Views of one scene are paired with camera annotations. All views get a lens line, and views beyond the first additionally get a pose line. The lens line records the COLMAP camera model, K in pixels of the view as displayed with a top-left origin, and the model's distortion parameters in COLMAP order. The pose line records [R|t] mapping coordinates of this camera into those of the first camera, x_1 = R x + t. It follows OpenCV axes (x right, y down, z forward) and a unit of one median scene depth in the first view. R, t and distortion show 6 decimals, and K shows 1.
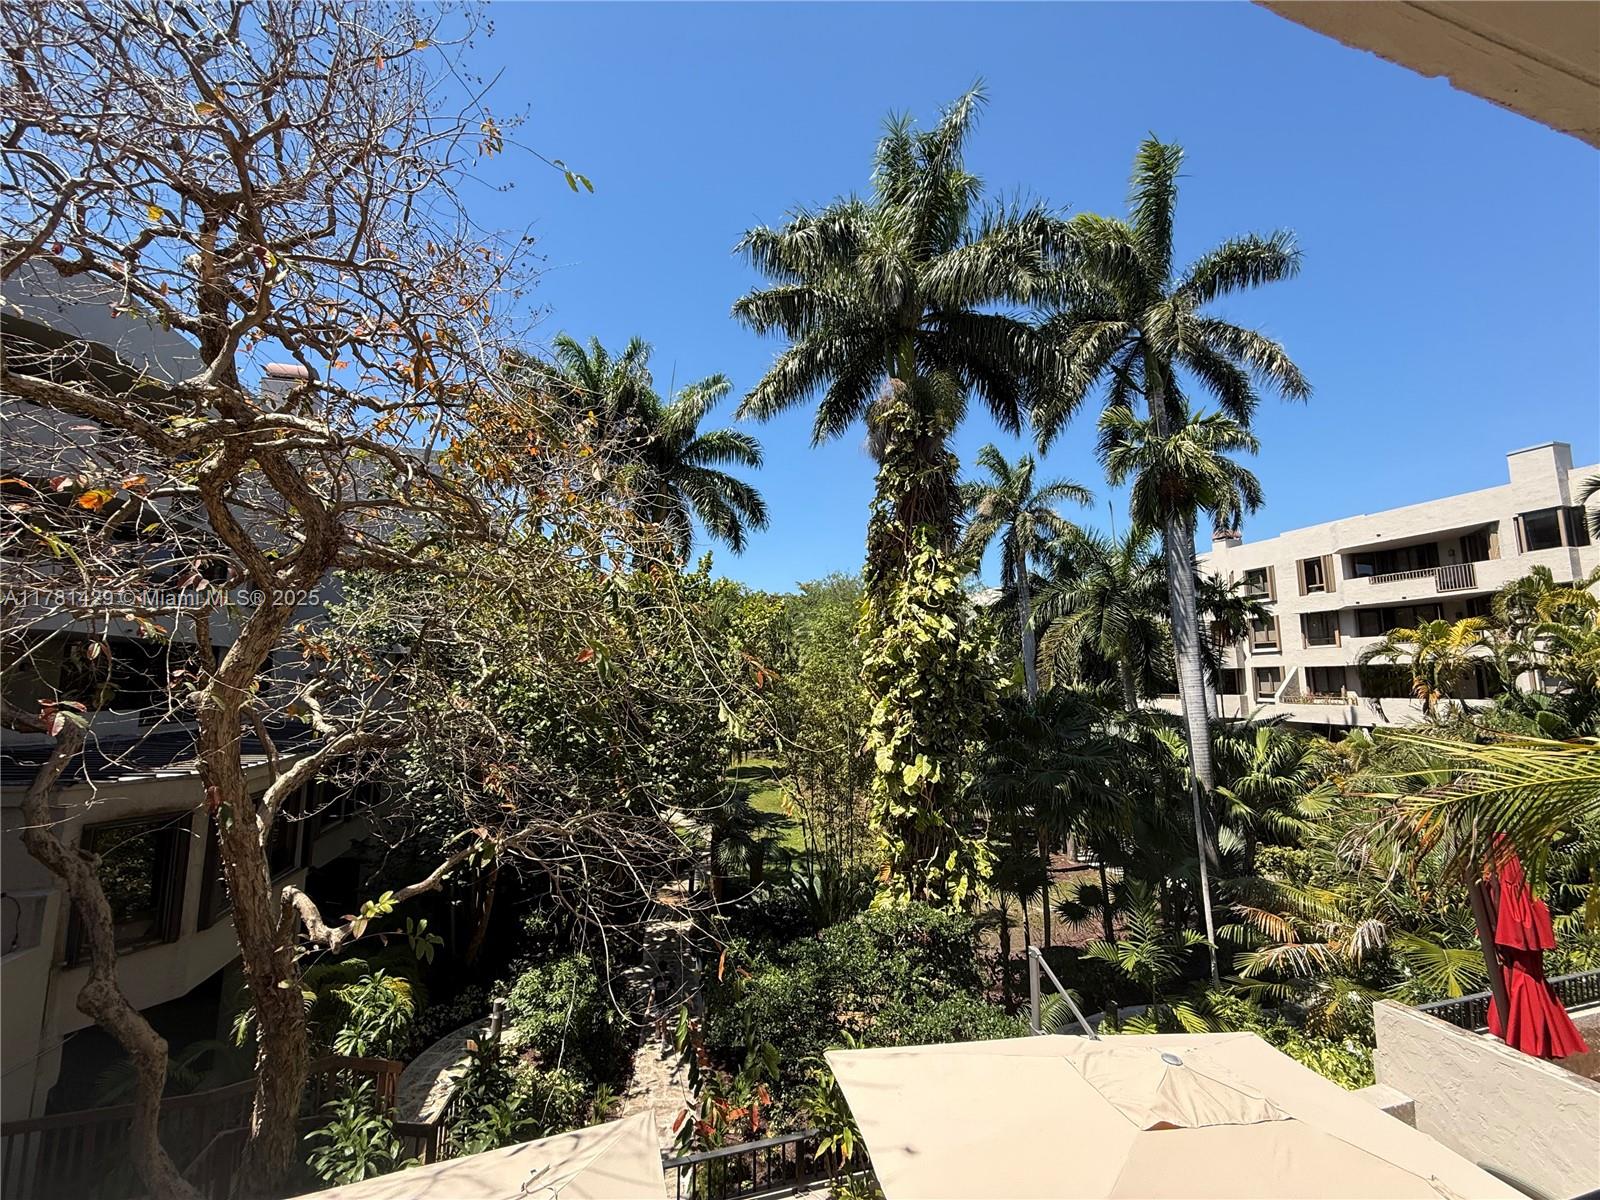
lens RADIAL K [[625.1, 0, 800.0], [0, 625.1, 600.0], [0, 0, 1]] dist [0.000104, 0.000134]
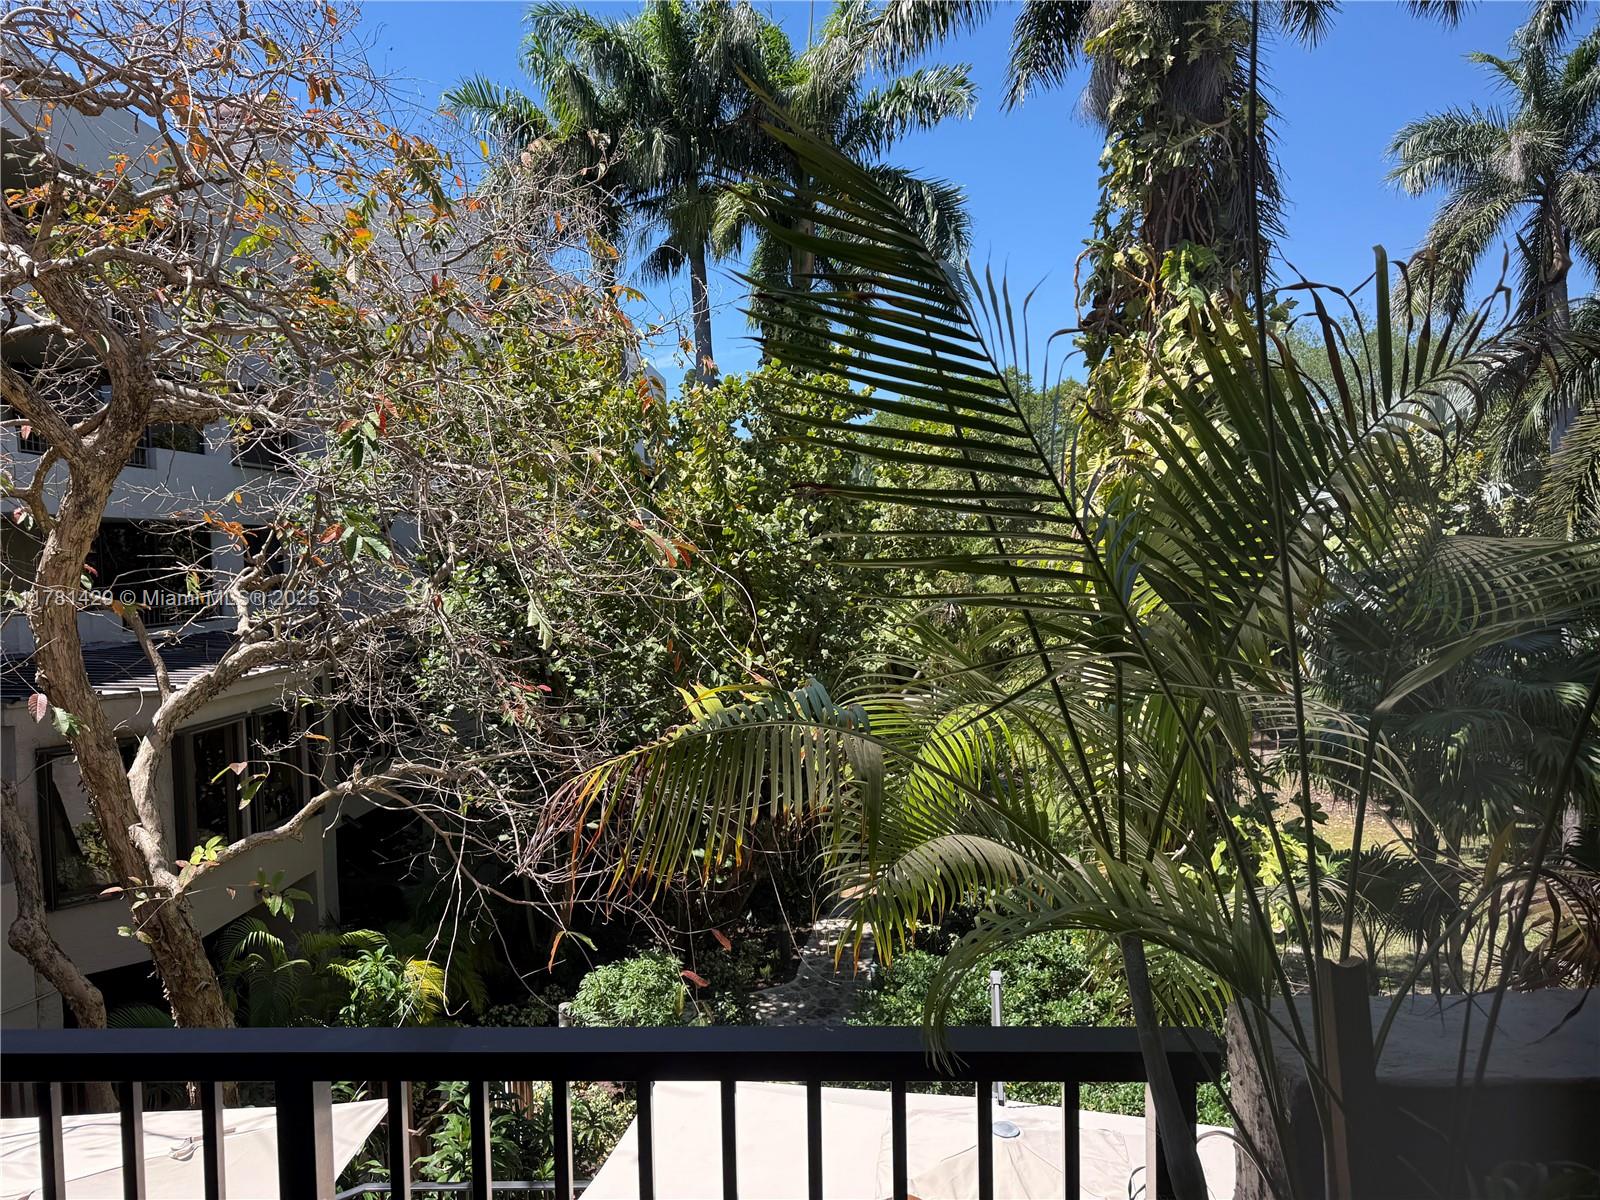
lens RADIAL K [[1105.1, 0, 800.0], [0, 1105.1, 600.0], [0, 0, 1]] dist [0.003752, -0.001483]
pose [[0.949362, -0.011977, -0.313956, 0.185319], [0.067445, 0.983746, 0.166416, -0.006390], [0.306860, -0.179164, 0.934739, -0.015613]]
